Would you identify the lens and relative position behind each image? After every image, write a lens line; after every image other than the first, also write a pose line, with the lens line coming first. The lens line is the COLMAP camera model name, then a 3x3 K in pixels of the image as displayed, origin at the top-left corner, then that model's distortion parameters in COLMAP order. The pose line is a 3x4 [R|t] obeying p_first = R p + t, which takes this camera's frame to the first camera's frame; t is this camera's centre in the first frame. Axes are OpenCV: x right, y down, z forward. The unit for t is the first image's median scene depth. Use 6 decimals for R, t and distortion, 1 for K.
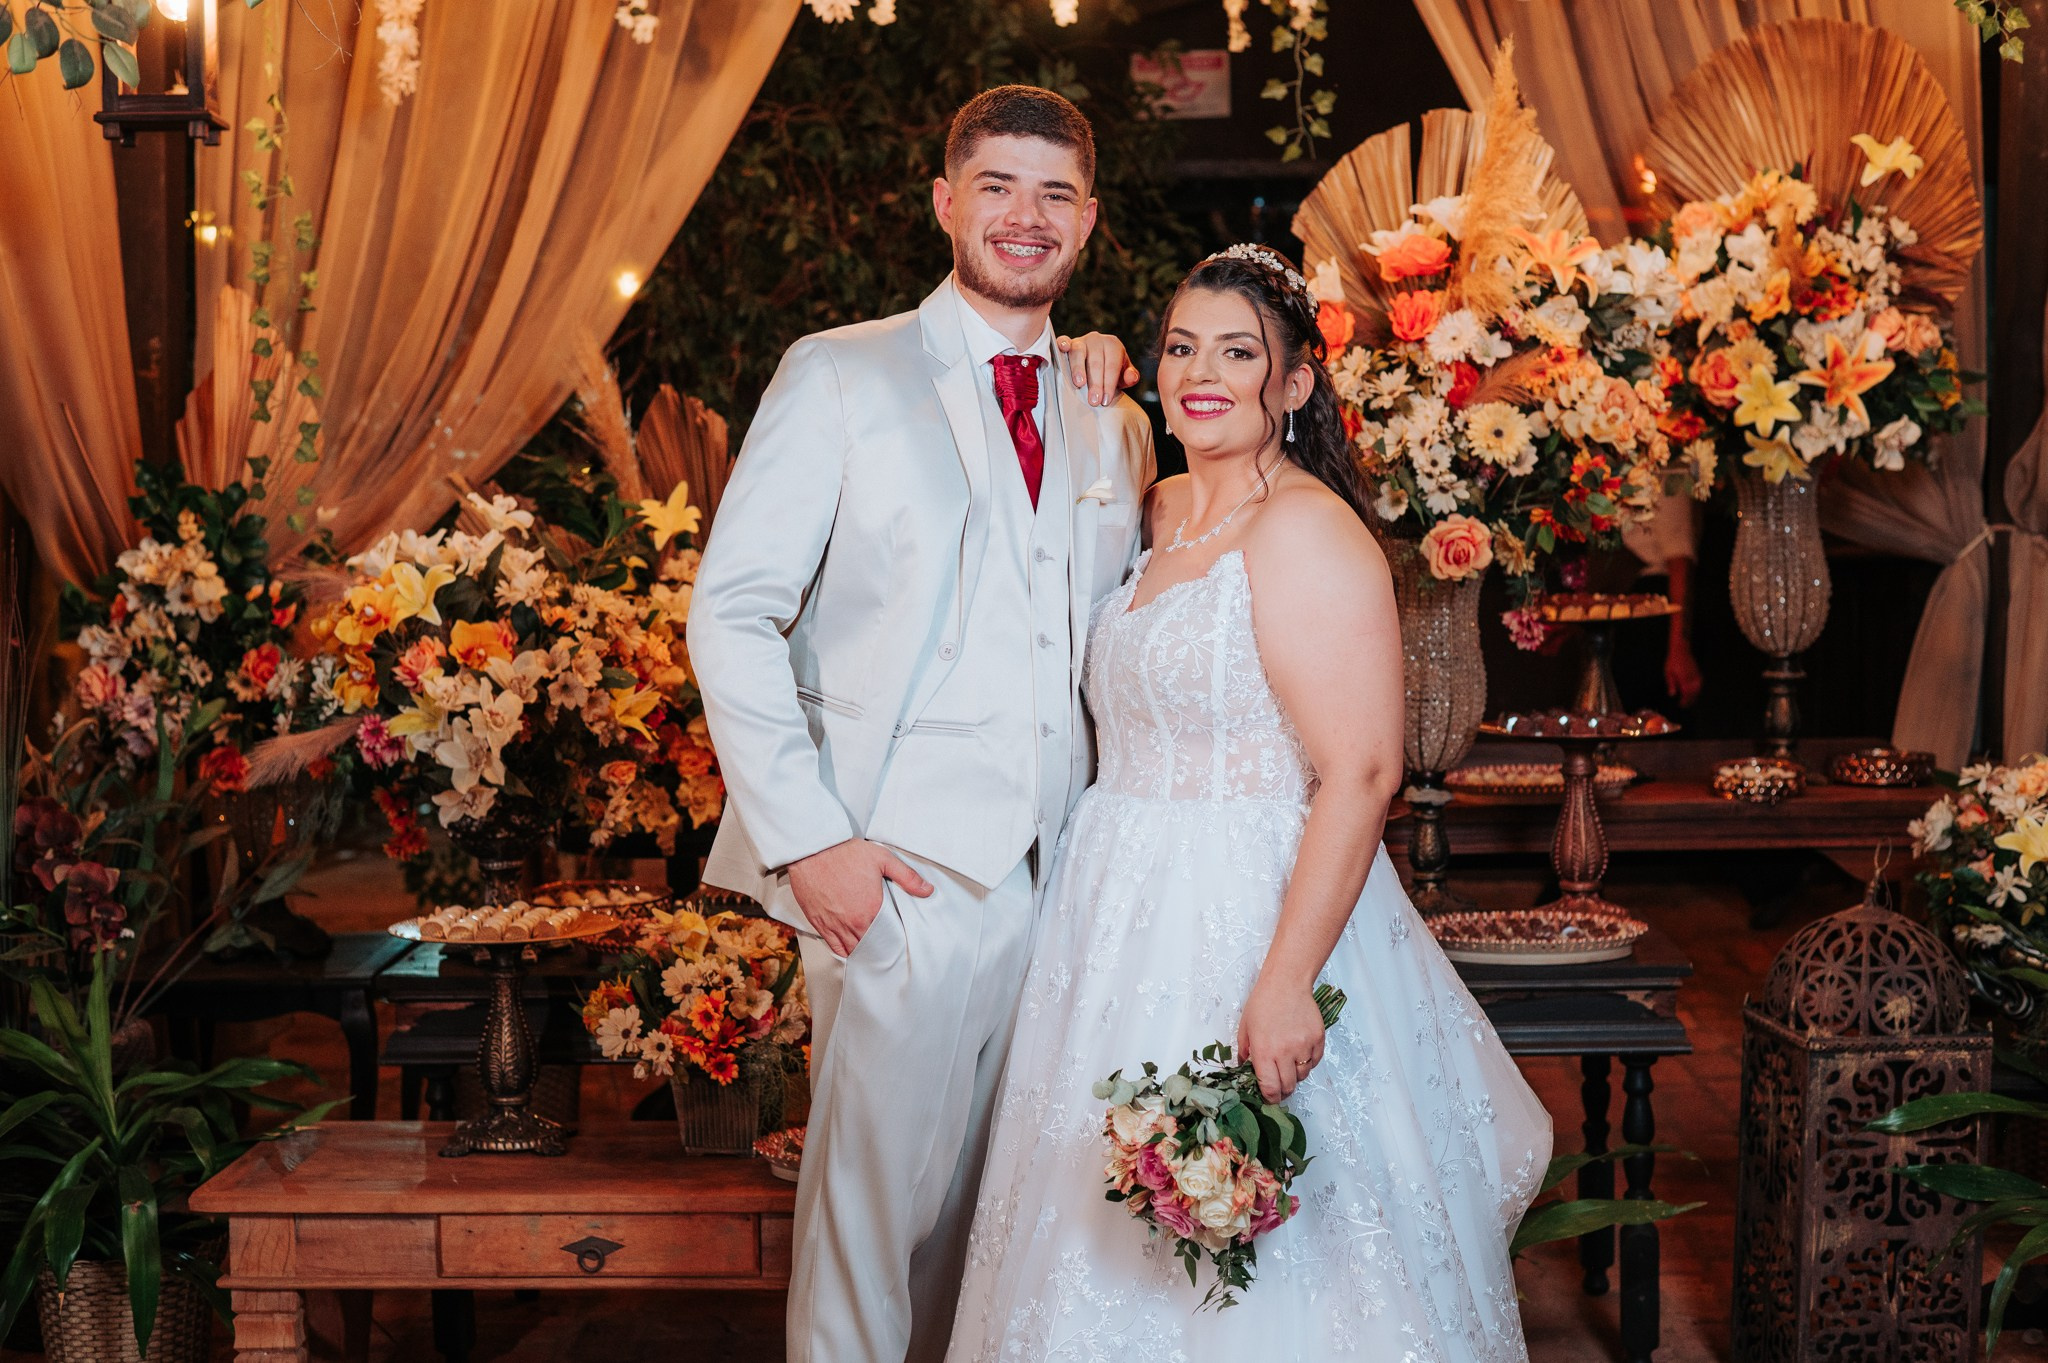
lens RADIAL K [[3050.3, 0, 1022.2], [0, 3050.3, 690.4], [0, 0, 1]] dist [-0.114068, 0.075814]
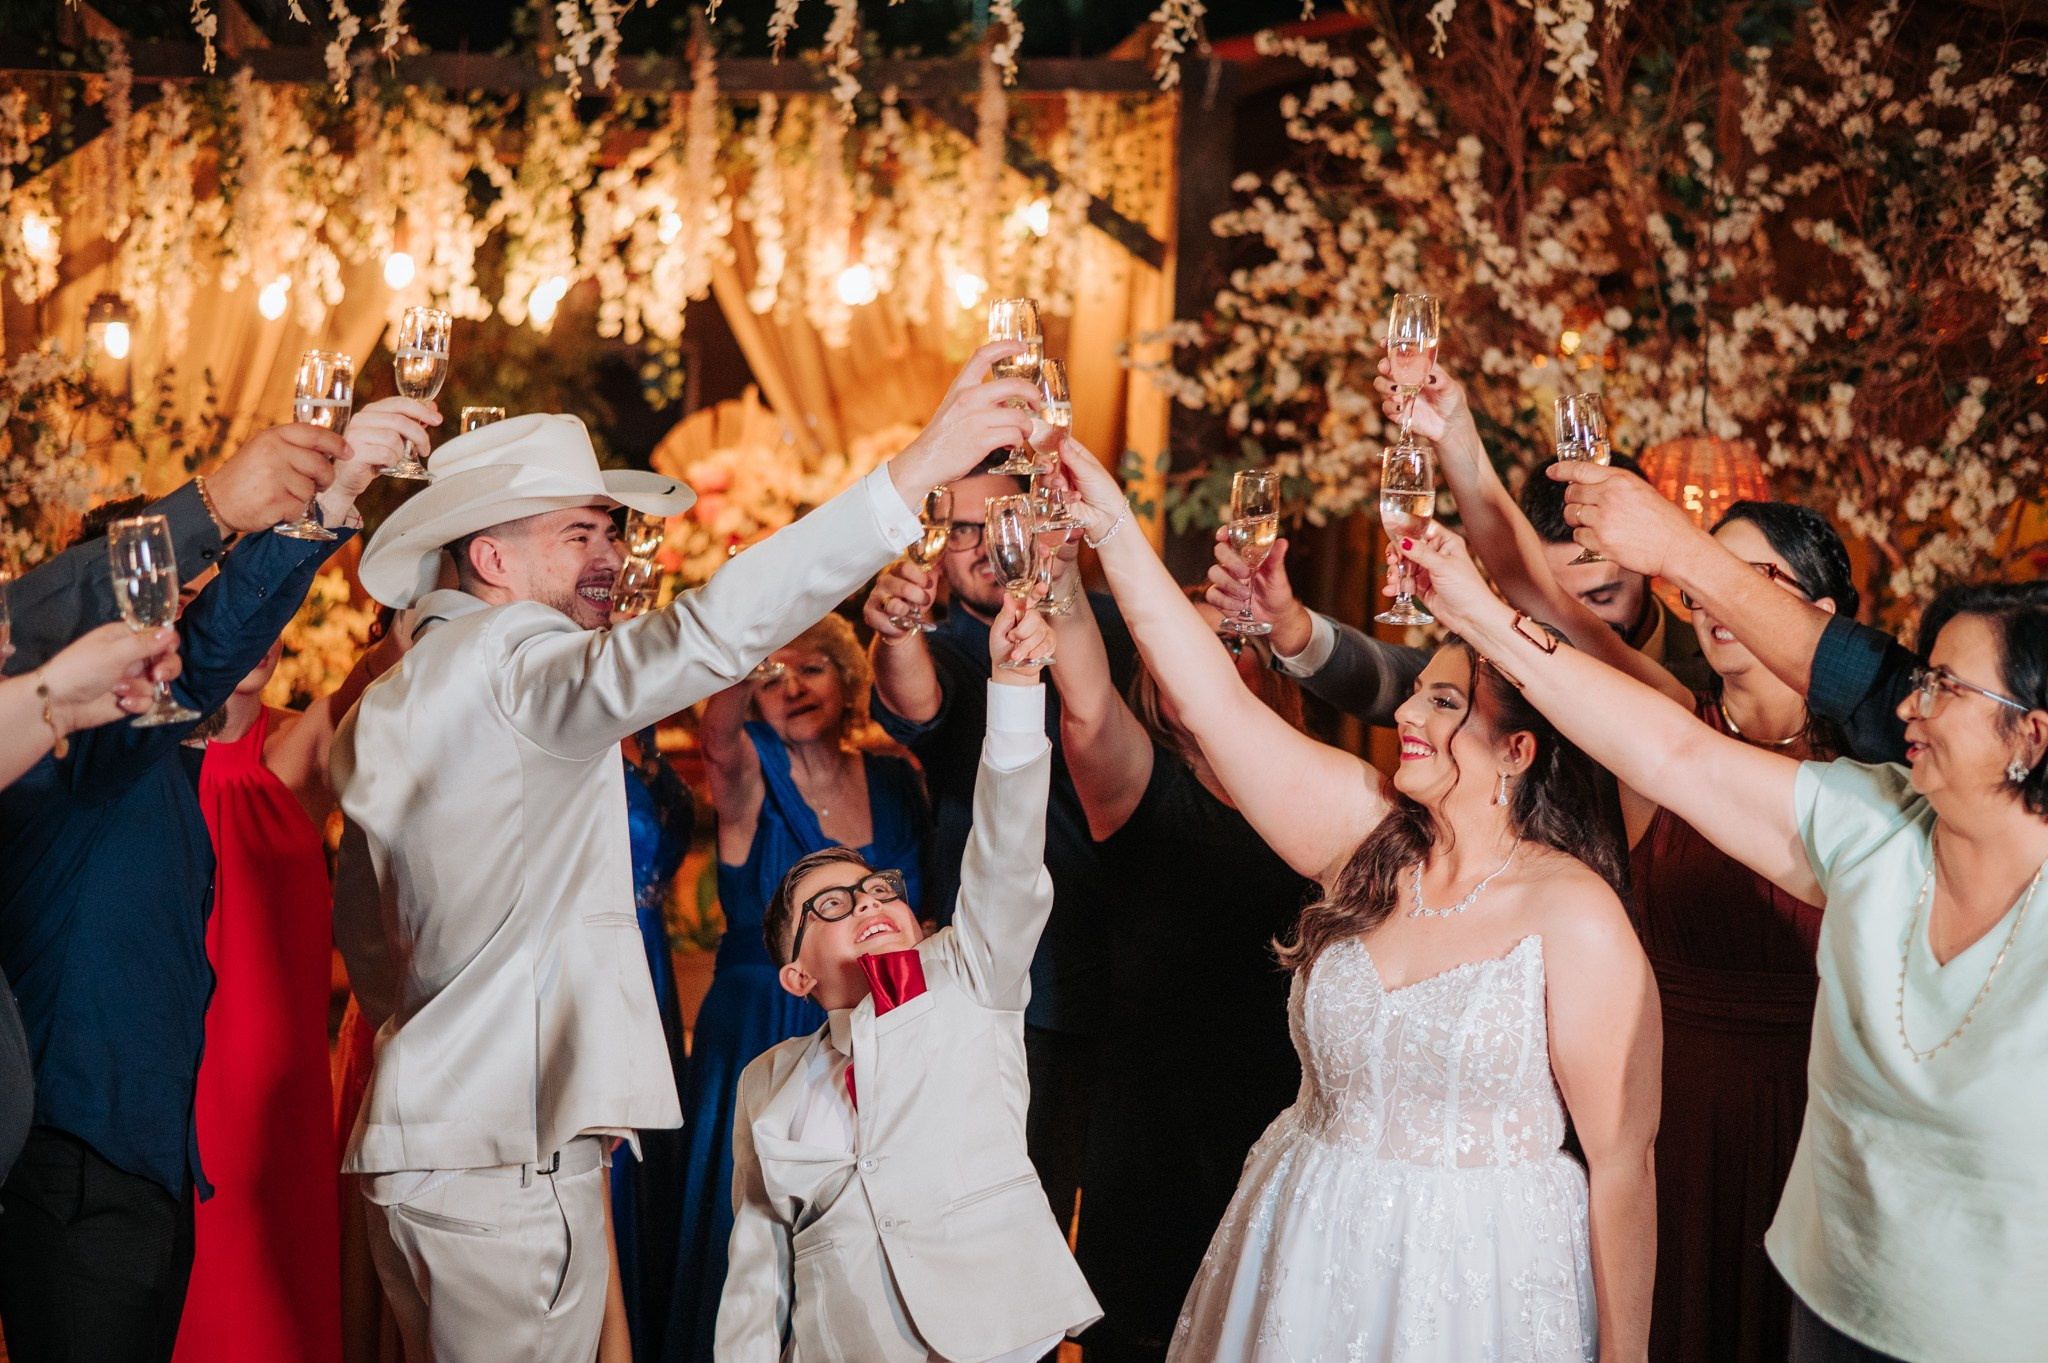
lens RADIAL K [[2988.3, 0, 1024.0], [0, 2988.3, 681.5], [0, 0, 1]] dist [-0.120881, 0.099921]
pose [[0.981141, 0.013930, 0.192789, -0.049340], [-0.014258, 0.999898, 0.000312, -0.006014], [-0.192766, -0.003055, 0.981240, -0.963307]]
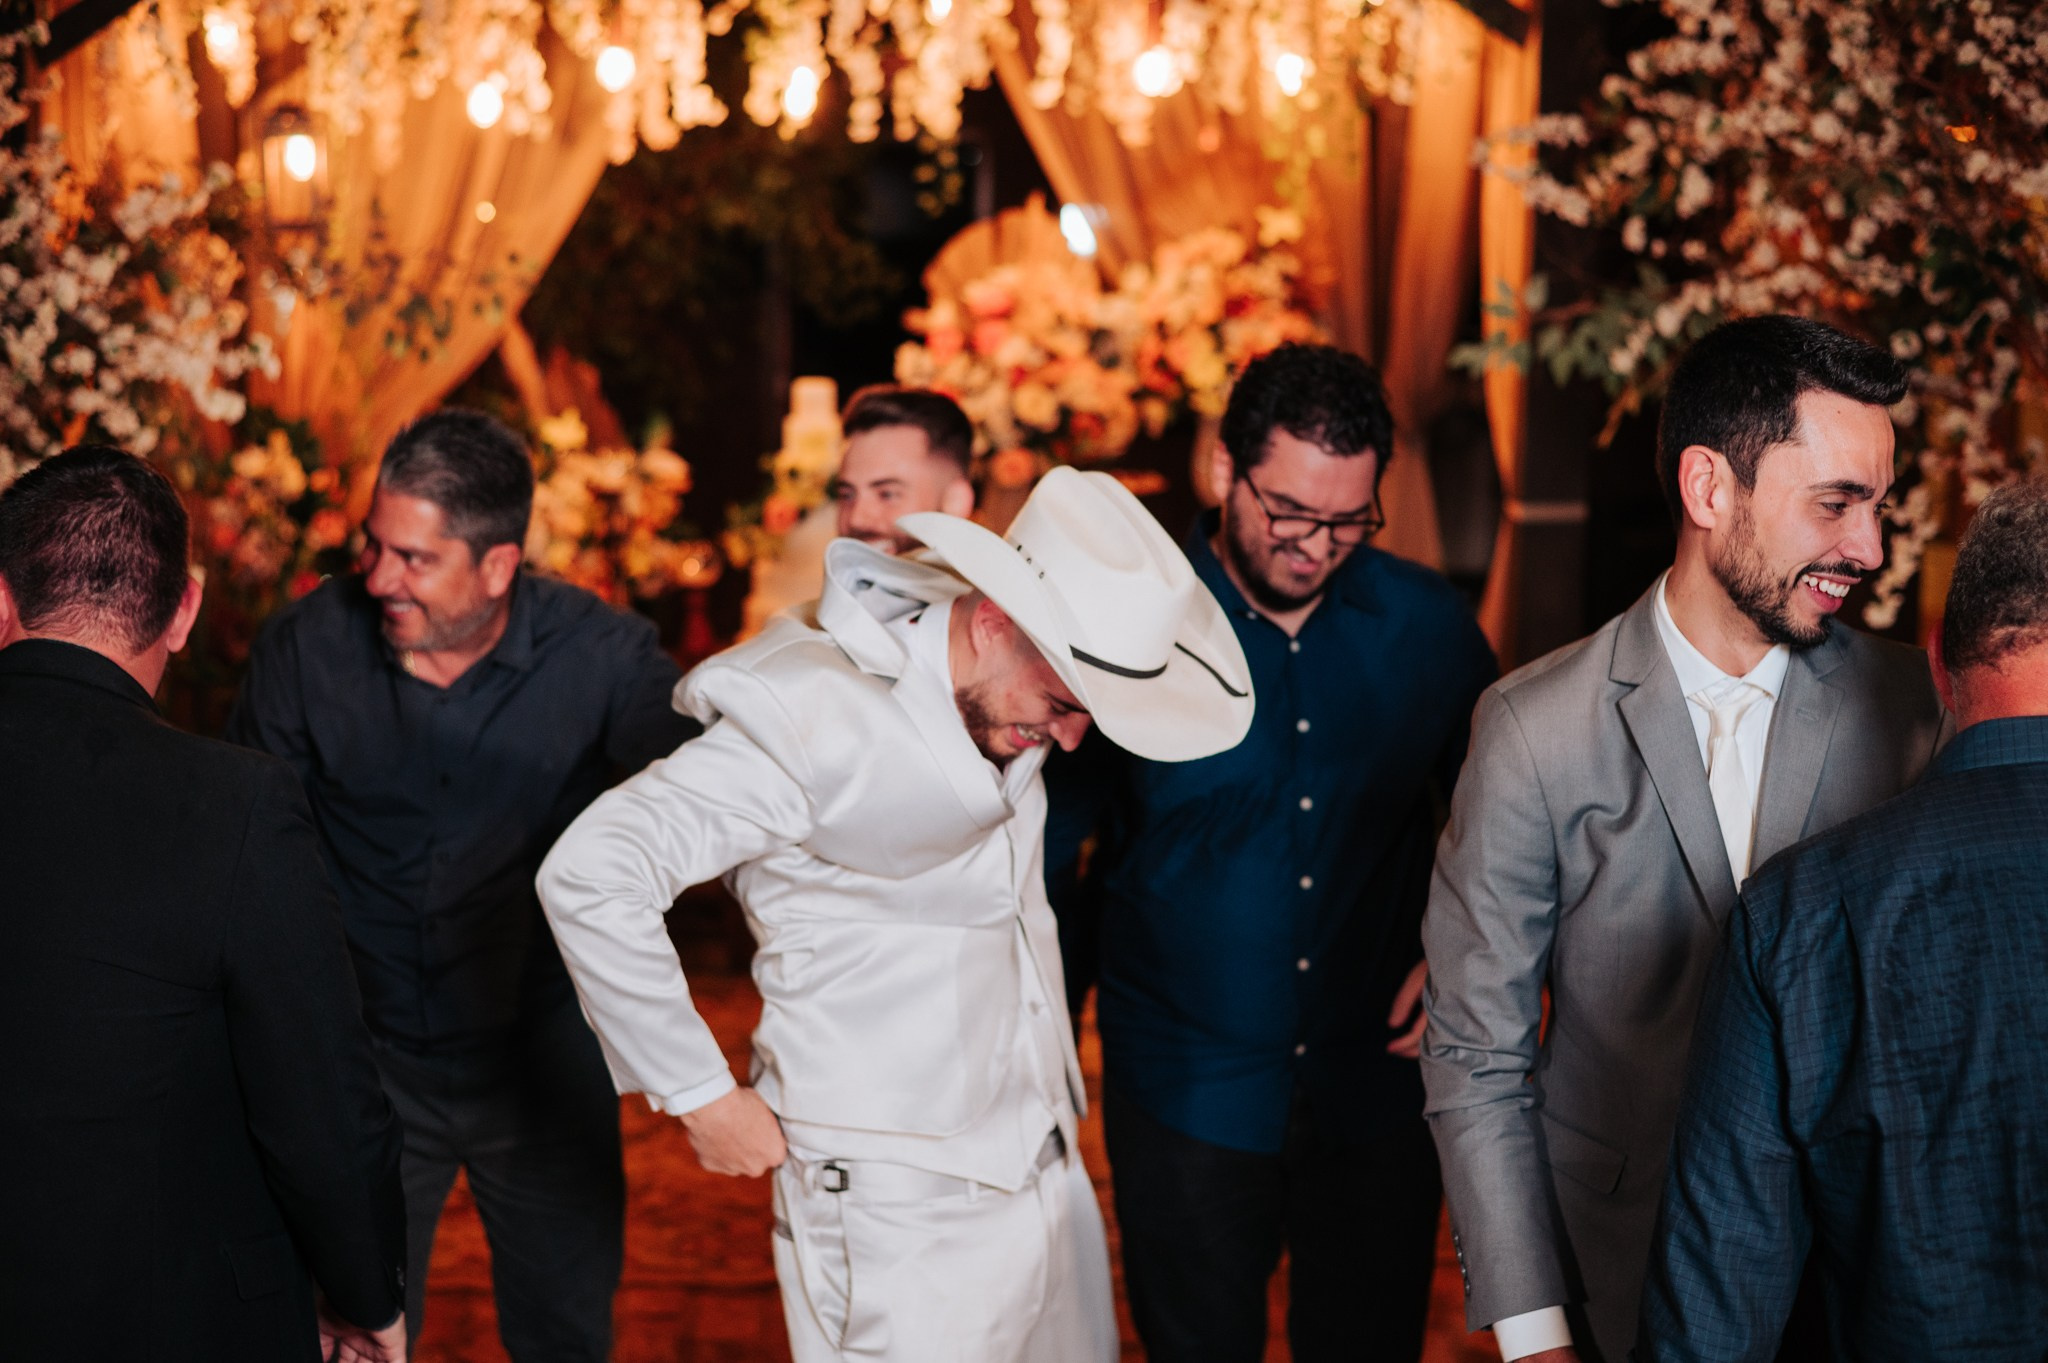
lens RADIAL K [[2988.3, 0, 1024.0], [0, 2988.3, 681.5], [0, 0, 1]] dist [-0.120881, 0.099921]
pose [[0.996379, -0.006458, 0.084777, -0.003266], [-0.000276, 0.996860, 0.079177, -0.052961], [-0.085022, -0.078914, 0.993249, -0.699881]]
